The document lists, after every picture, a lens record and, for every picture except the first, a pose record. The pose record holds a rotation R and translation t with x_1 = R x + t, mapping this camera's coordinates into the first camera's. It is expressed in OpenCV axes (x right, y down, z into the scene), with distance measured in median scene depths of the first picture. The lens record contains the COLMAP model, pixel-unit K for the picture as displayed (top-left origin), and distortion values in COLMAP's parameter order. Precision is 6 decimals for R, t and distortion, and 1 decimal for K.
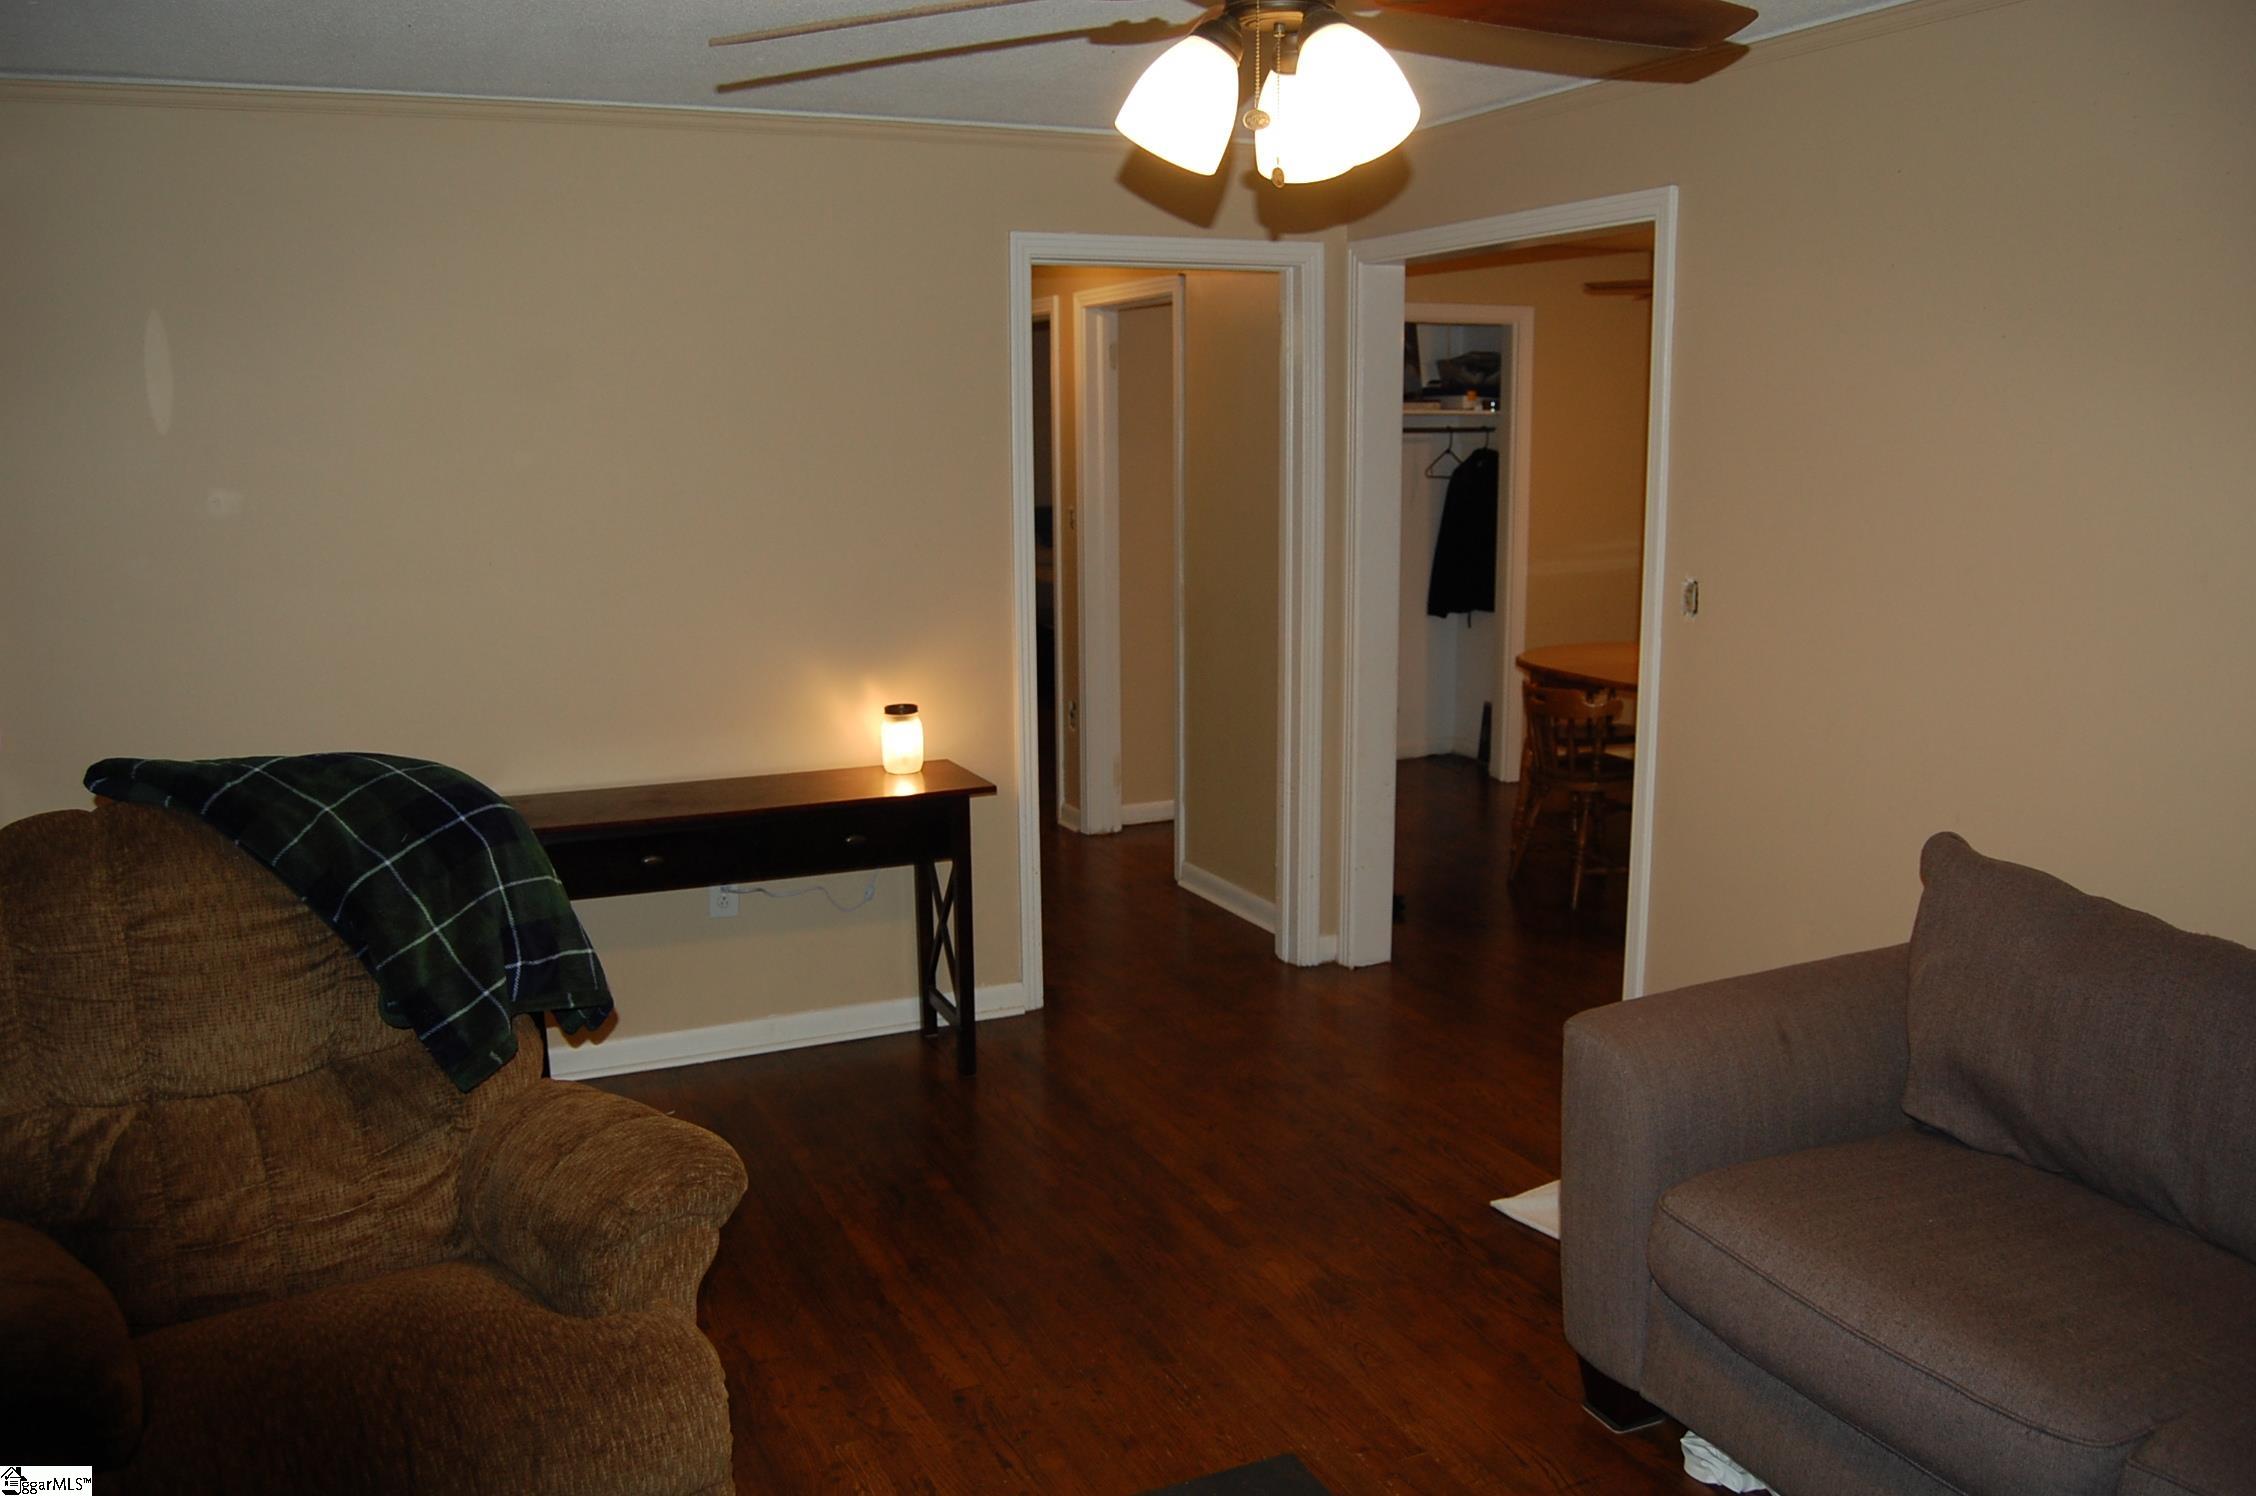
lens RADIAL K [[1773.1, 0, 1128.0], [0, 1773.1, 748.0], [0, 0, 1]] dist [-0.094483, 0.040553]
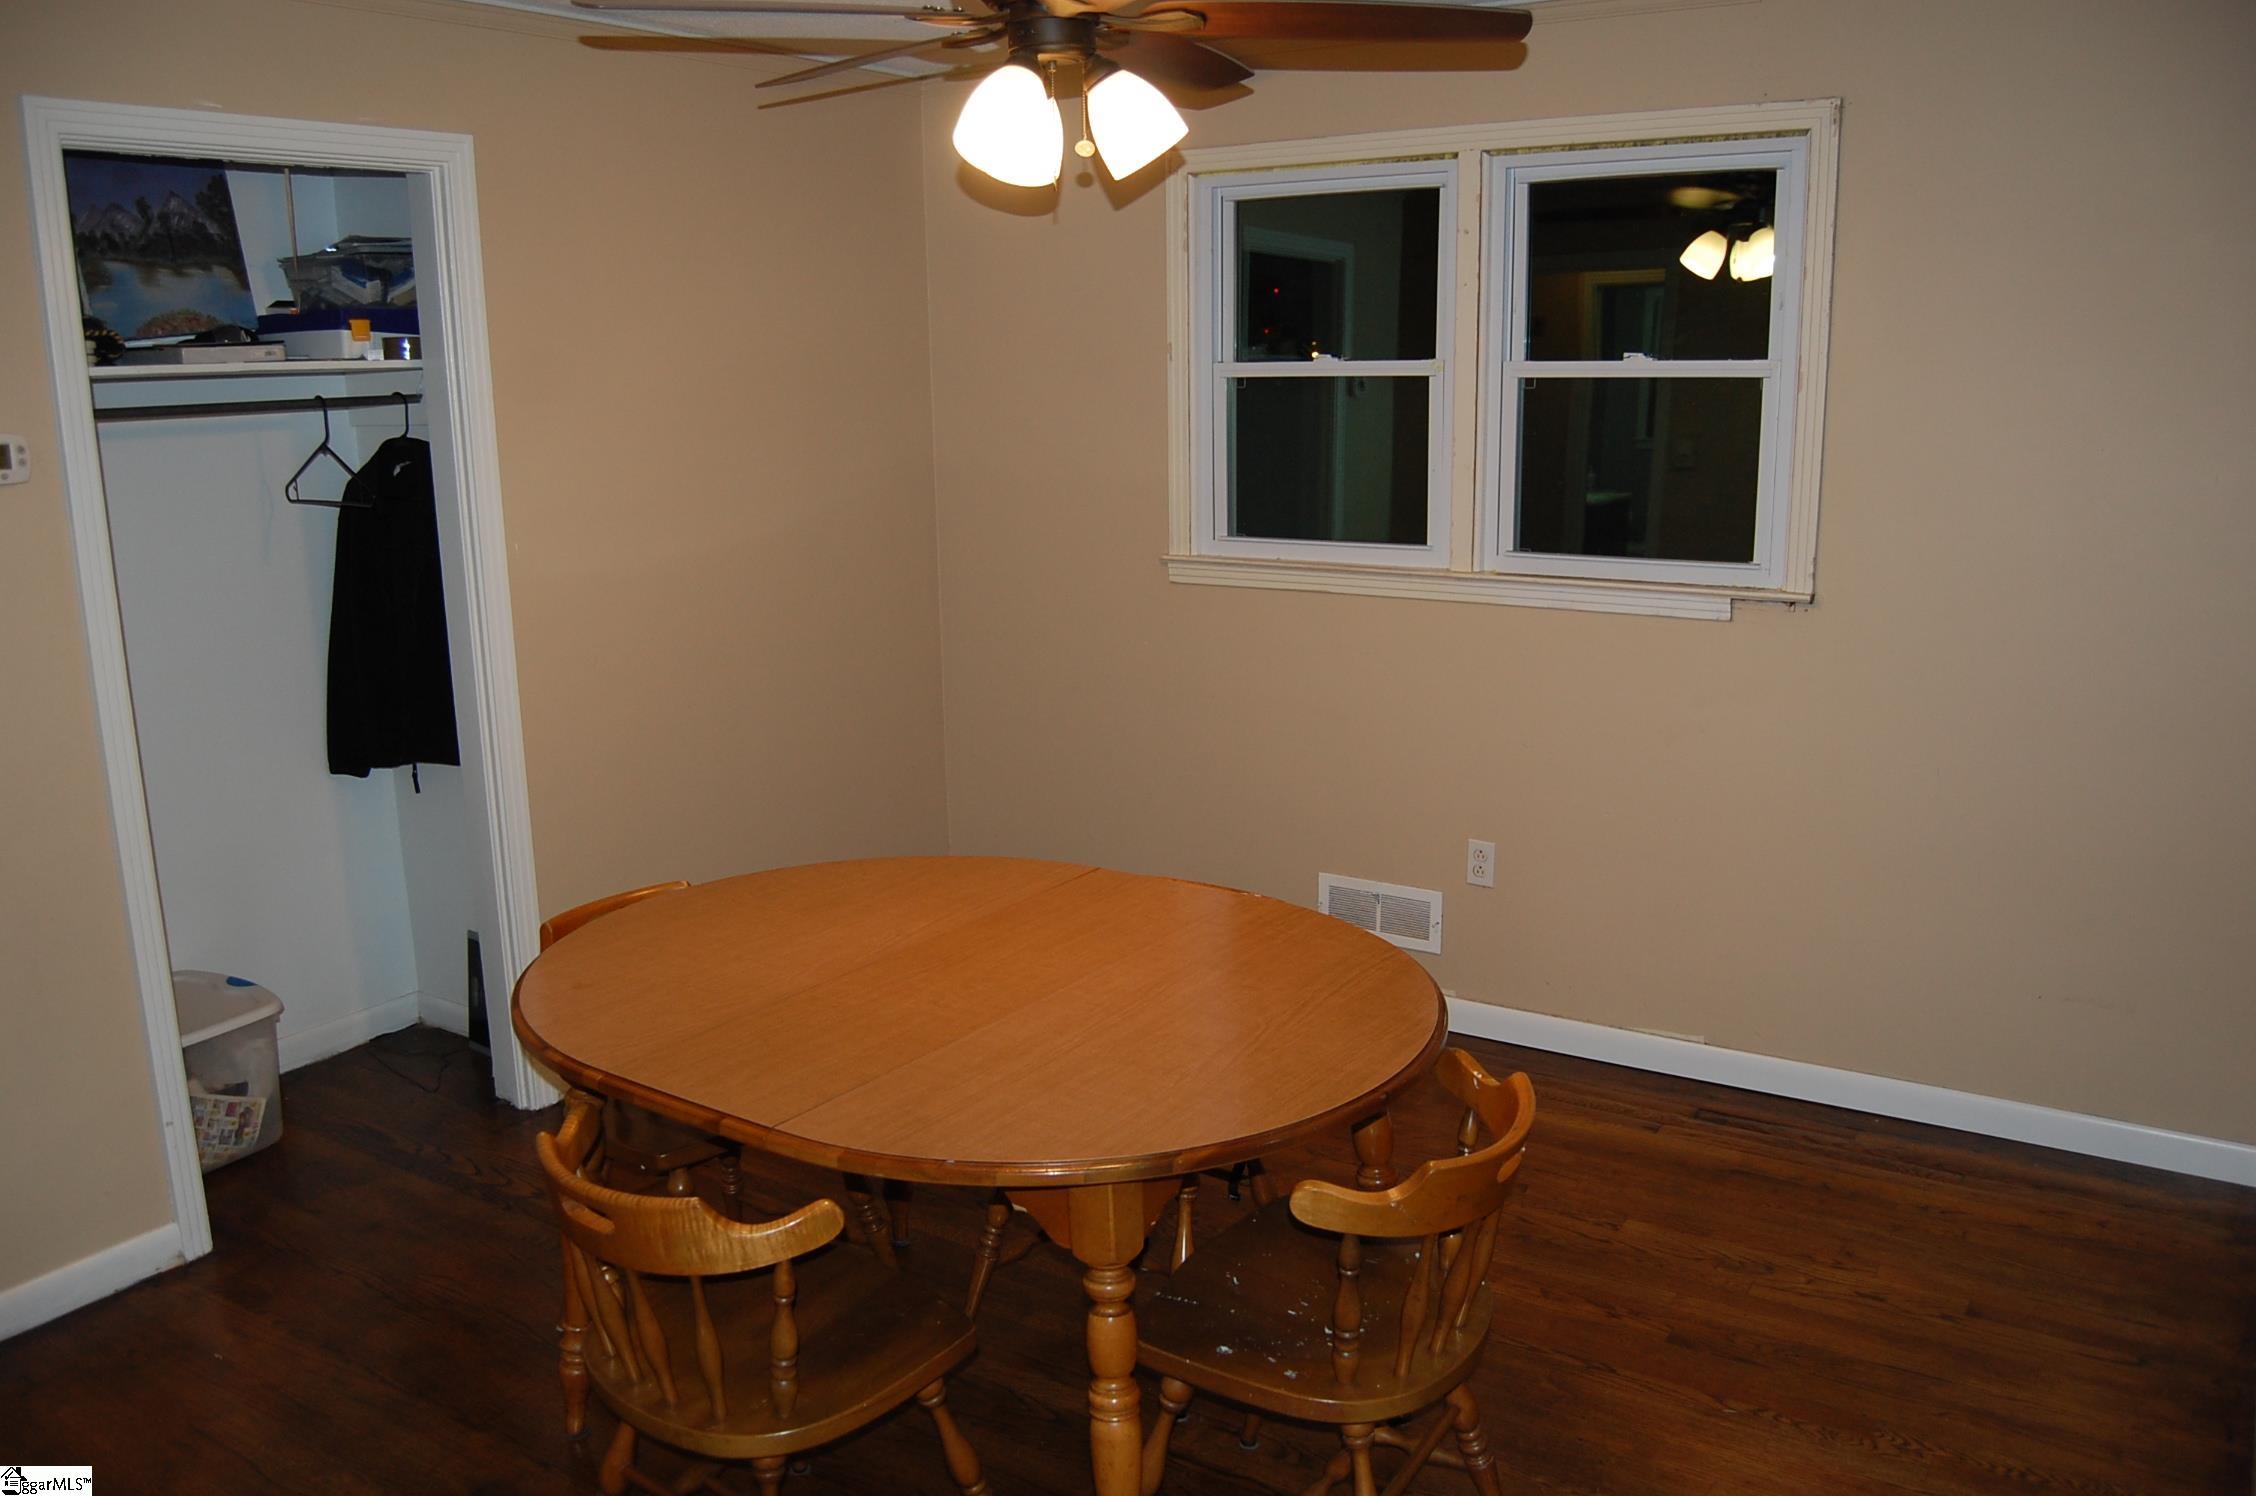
lens RADIAL K [[1773.1, 0, 1128.0], [0, 1773.1, 748.0], [0, 0, 1]] dist [-0.094483, 0.040553]
pose [[0.853314, -0.119790, 0.507450, 0.119435], [0.107700, 0.992756, 0.053247, -0.089386], [-0.510153, 0.009216, 0.860034, 0.485911]]
